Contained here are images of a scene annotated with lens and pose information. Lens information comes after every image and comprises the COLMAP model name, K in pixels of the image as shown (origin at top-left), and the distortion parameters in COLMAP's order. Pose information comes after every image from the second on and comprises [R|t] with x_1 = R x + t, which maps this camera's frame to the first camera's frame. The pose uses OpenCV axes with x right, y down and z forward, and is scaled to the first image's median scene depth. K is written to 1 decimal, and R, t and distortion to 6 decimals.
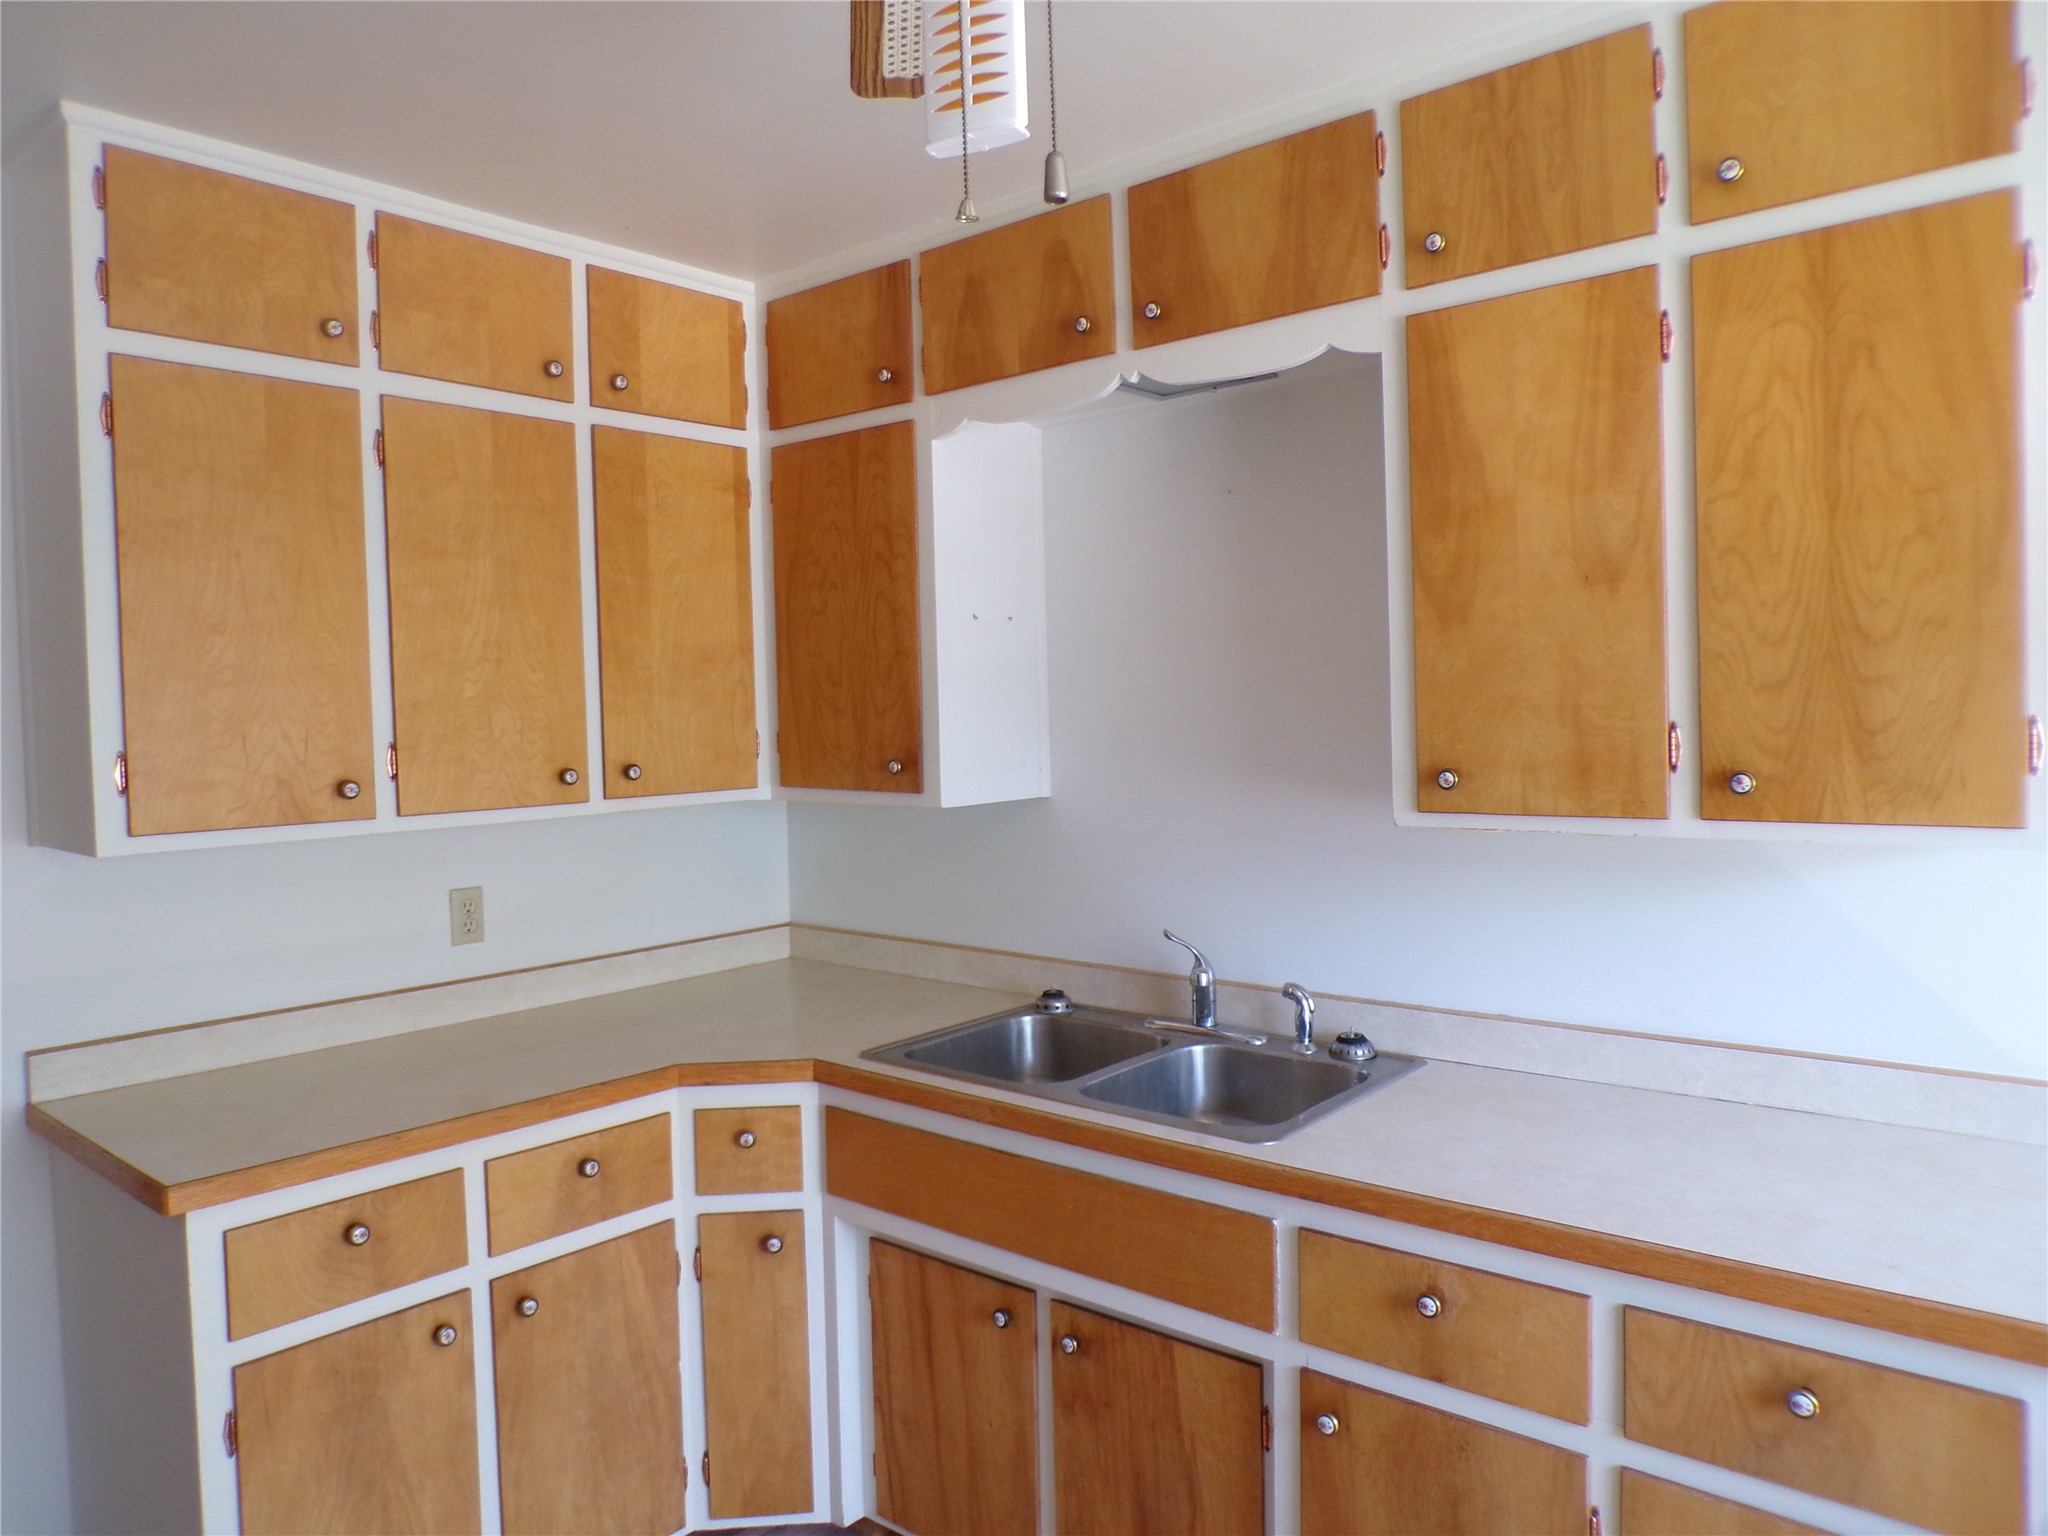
lens RADIAL K [[1383.7, 0, 1003.1], [0, 1383.7, 762.9], [0, 0, 1]] dist [-0.059475, 0.035371]
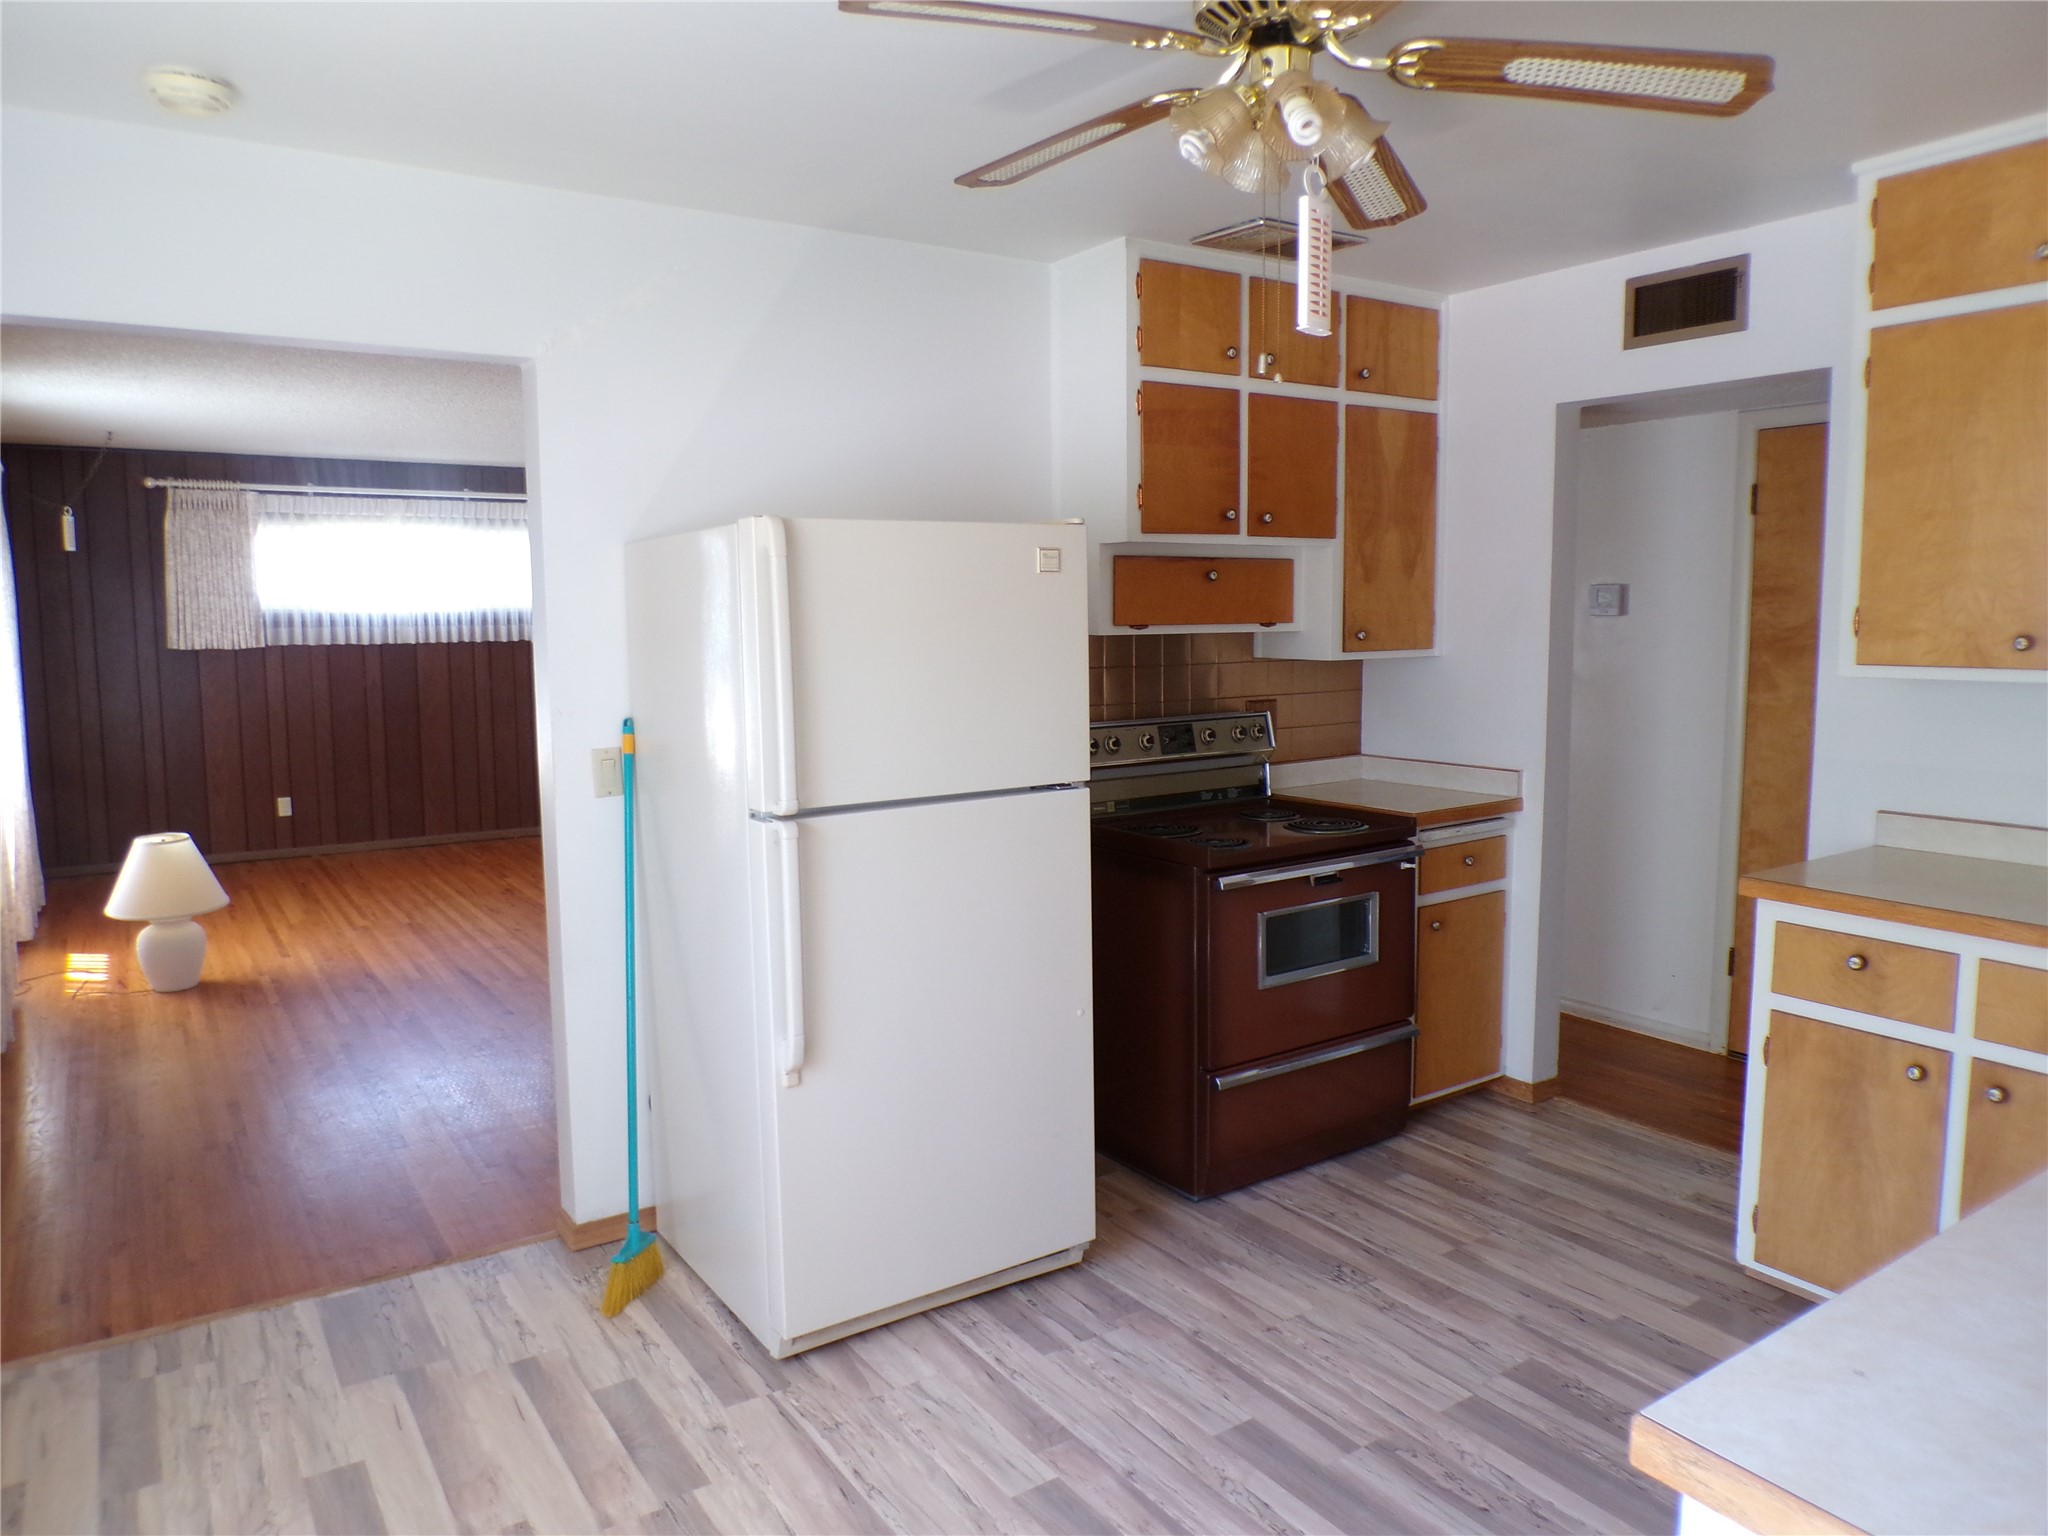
lens RADIAL K [[1383.7, 0, 1003.1], [0, 1383.7, 762.9], [0, 0, 1]] dist [-0.059475, 0.035371]
pose [[-0.276489, 0.134302, -0.951587, 0.910492], [-0.017351, 0.989328, 0.144670, -0.032734], [0.960860, 0.056510, -0.271208, 0.463212]]
